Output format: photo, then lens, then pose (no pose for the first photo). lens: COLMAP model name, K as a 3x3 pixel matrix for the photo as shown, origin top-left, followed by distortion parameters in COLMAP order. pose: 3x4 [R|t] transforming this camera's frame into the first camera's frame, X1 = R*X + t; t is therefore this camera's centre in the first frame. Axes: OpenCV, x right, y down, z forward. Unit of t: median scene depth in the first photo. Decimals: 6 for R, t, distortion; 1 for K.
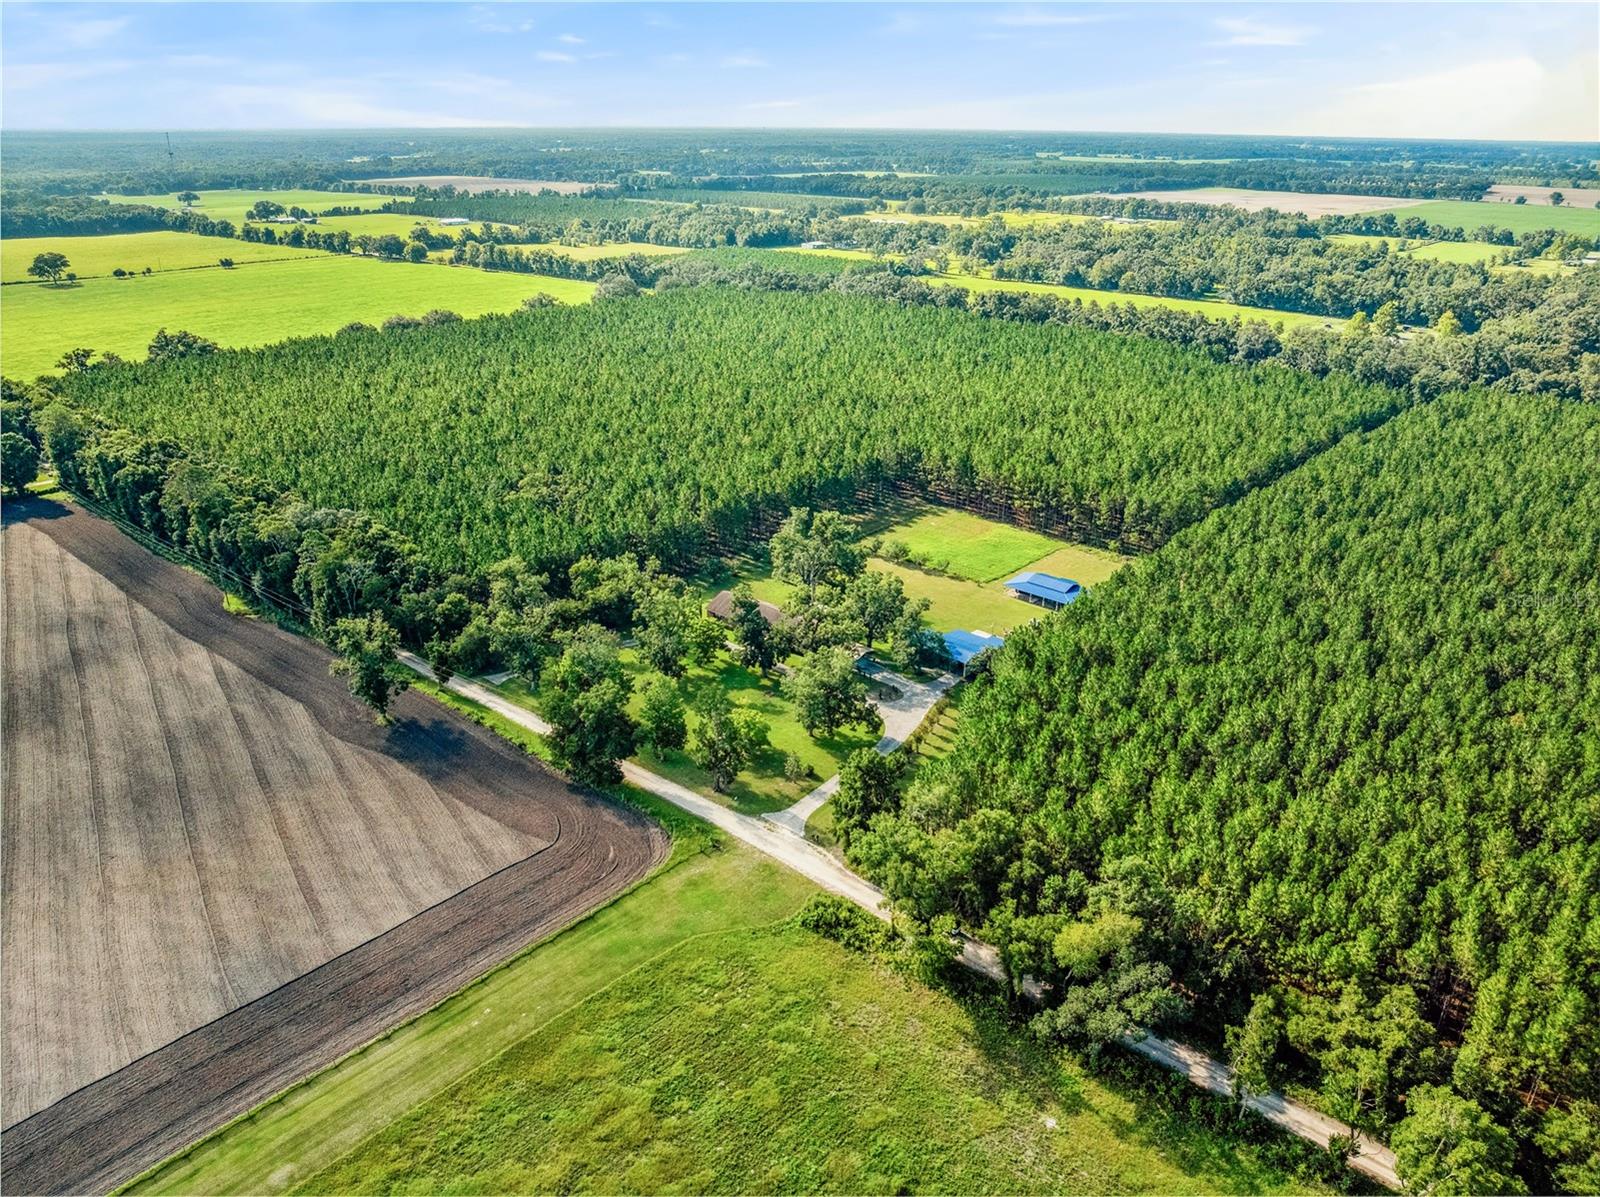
lens RADIAL K [[1123.2, 0, 800.0], [0, 1123.2, 598.5], [0, 0, 1]] dist [-0.036675, 0.000416]
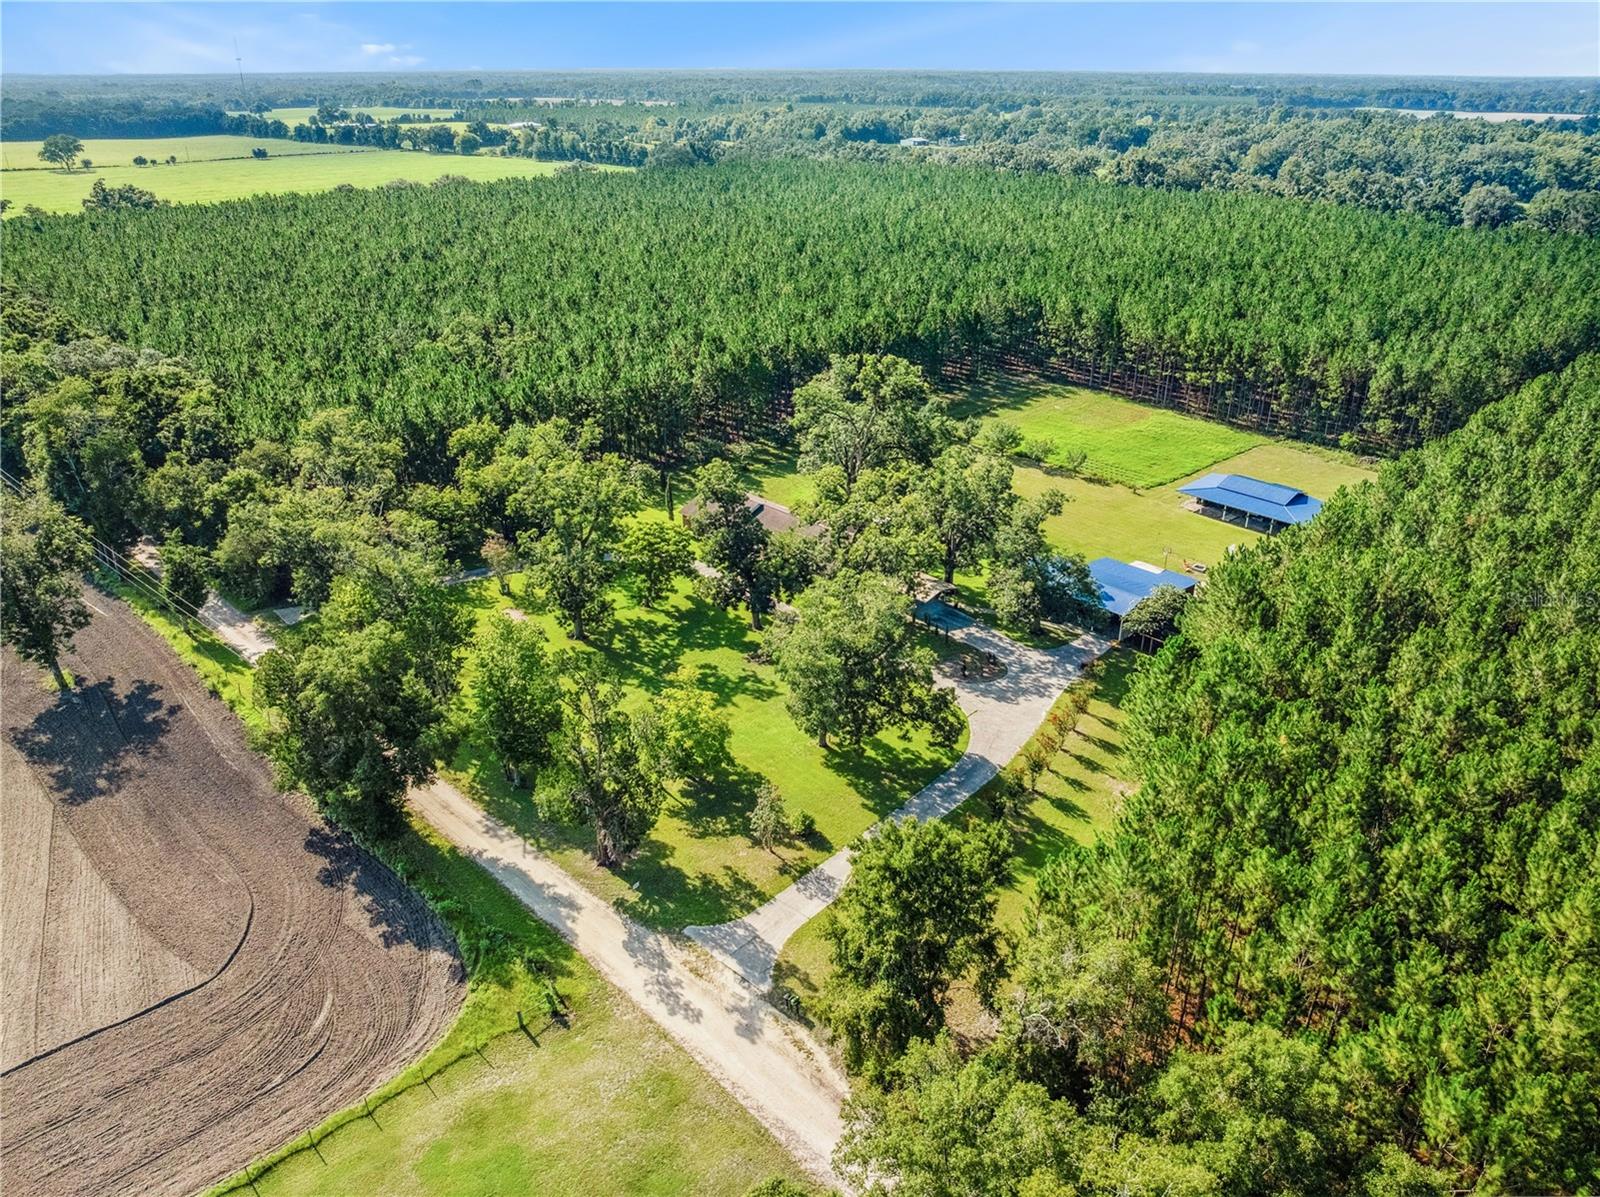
lens RADIAL K [[1123.2, 0, 800.0], [0, 1123.2, 598.5], [0, 0, 1]] dist [-0.036675, 0.000416]
pose [[0.995901, 0.033375, -0.084066, 0.035919], [-0.029847, 0.998634, 0.042879, 0.030155], [0.085383, -0.040194, 0.995537, 0.437681]]
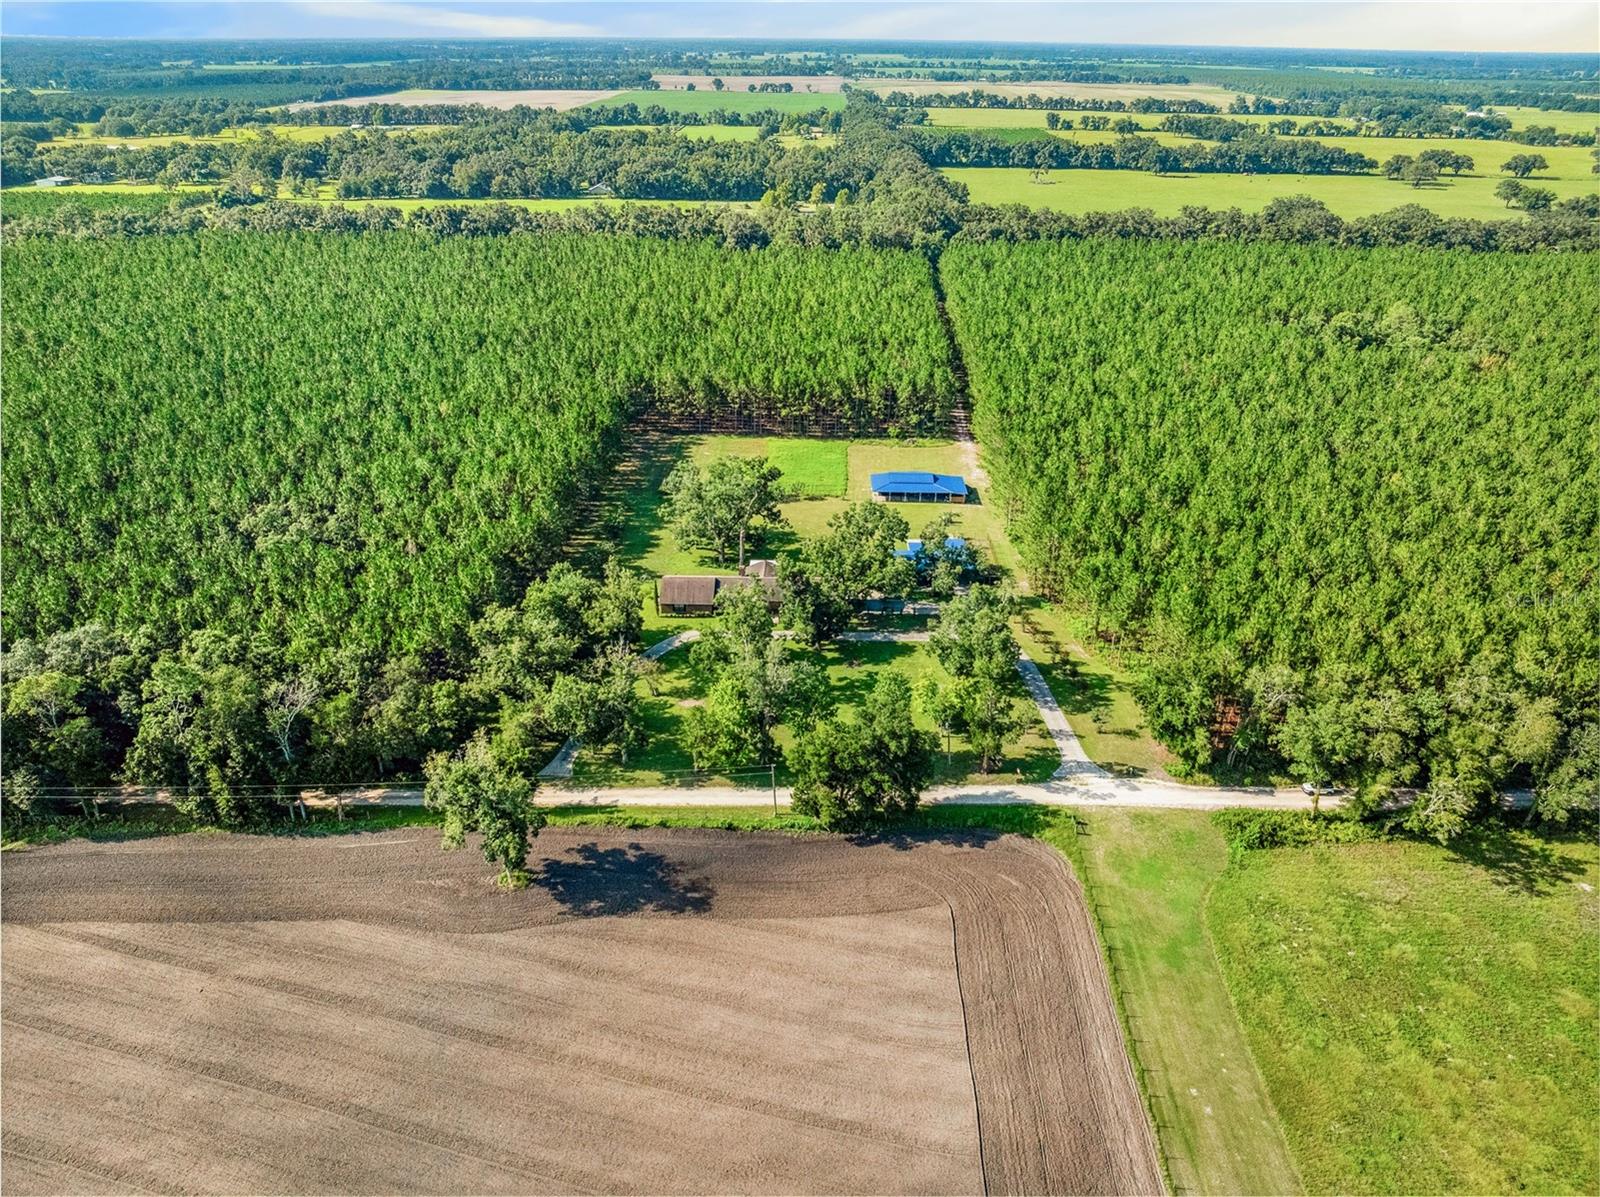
lens RADIAL K [[1123.2, 0, 800.0], [0, 1123.2, 598.5], [0, 0, 1]] dist [-0.036675, 0.000416]
pose [[0.757954, -0.292614, 0.582994, -0.526012], [0.249103, 0.955848, 0.155895, -0.104511], [-0.602871, 0.027064, 0.797380, 0.315873]]
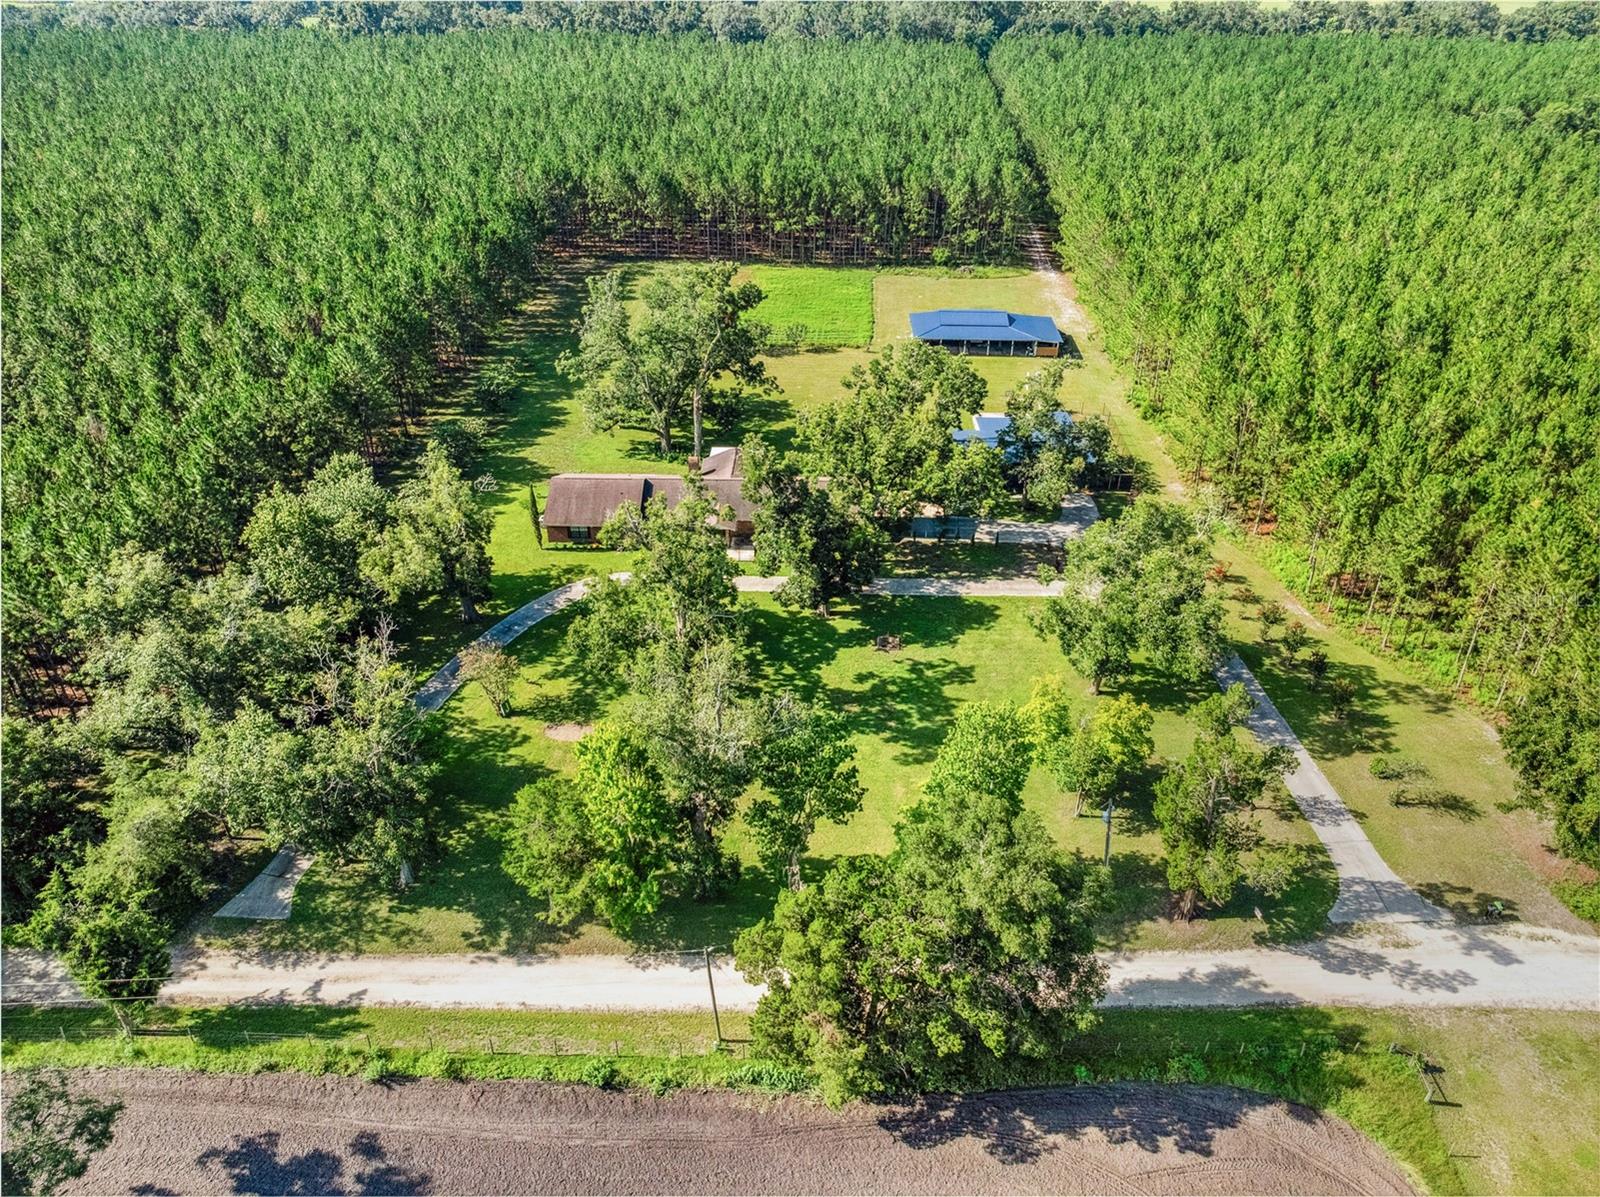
lens RADIAL K [[1123.2, 0, 800.0], [0, 1123.2, 598.5], [0, 0, 1]] dist [-0.036675, 0.000416]
pose [[0.765934, -0.349176, 0.539835, -0.286030], [0.251893, 0.935514, 0.247716, -0.054215], [-0.591519, -0.053753, 0.804497, 0.621012]]
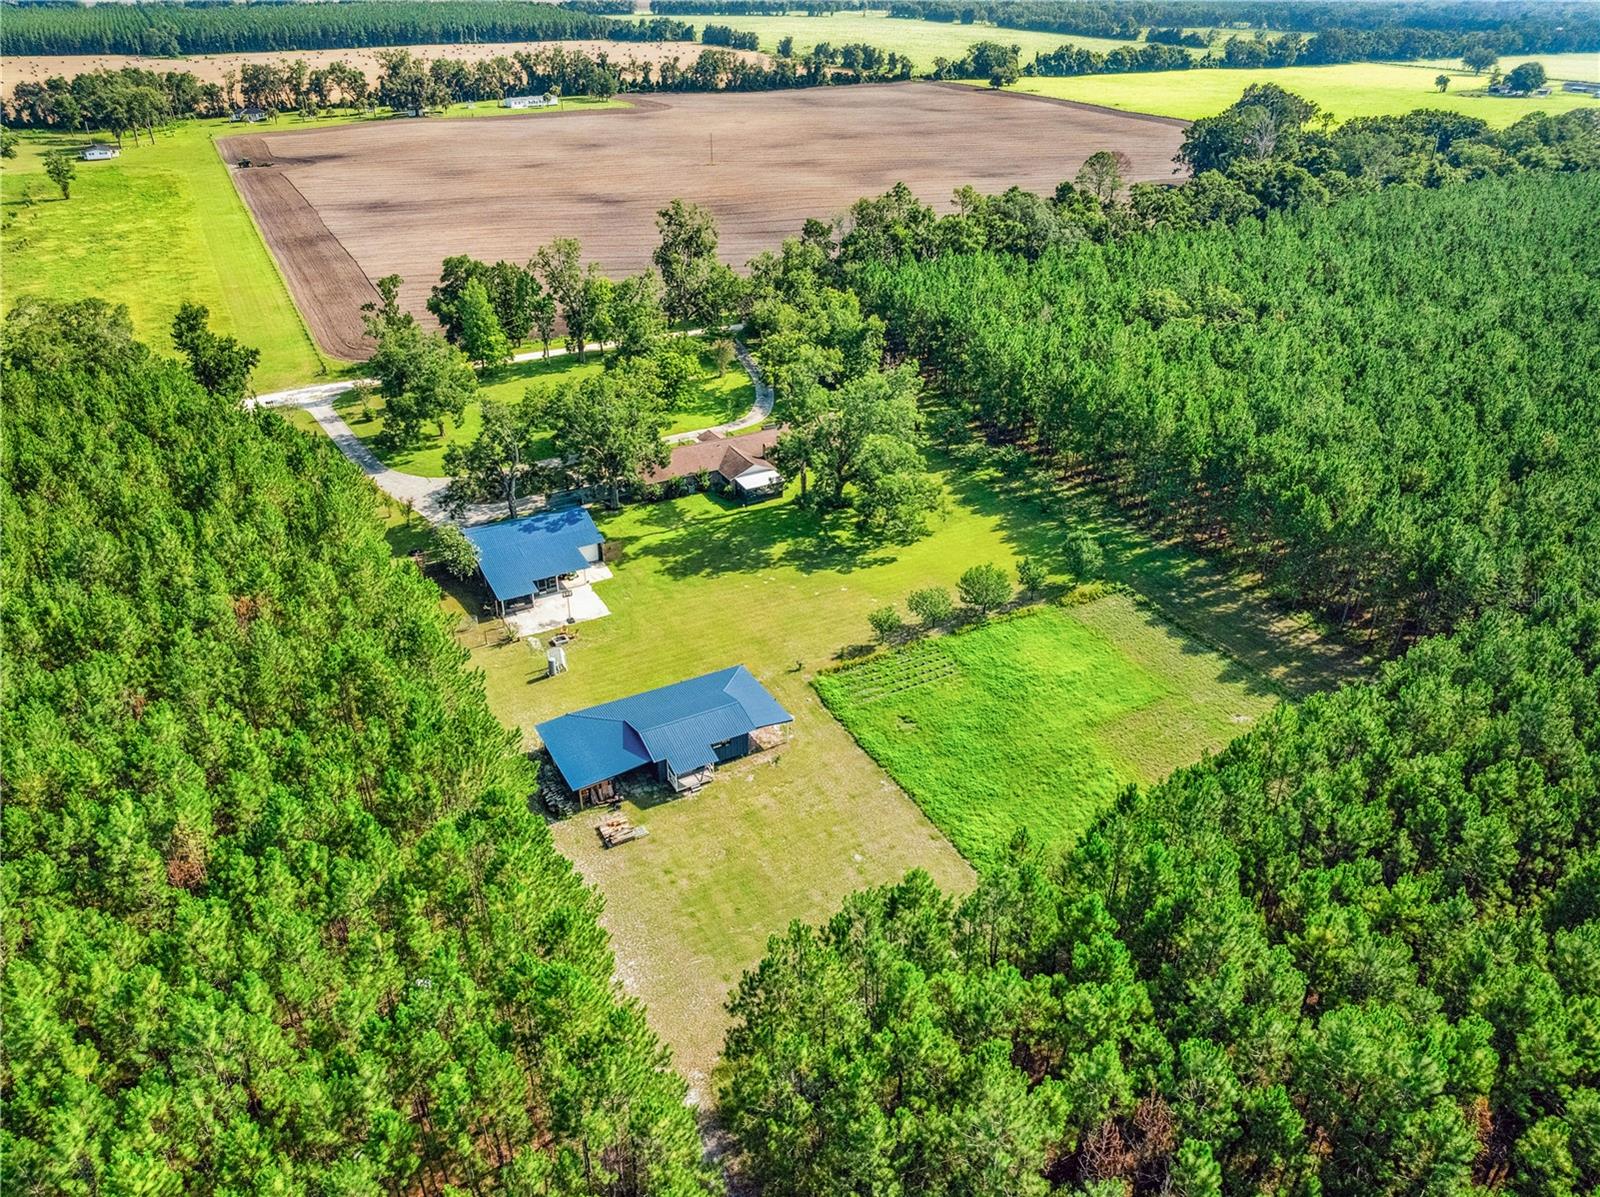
lens RADIAL K [[1123.2, 0, 800.0], [0, 1123.2, 598.5], [0, 0, 1]] dist [-0.036675, 0.000416]
pose [[-0.337549, 0.468537, -0.816415, 0.590941], [-0.370771, 0.731025, 0.572828, -0.328999], [0.865211, 0.496060, -0.073036, 1.205432]]
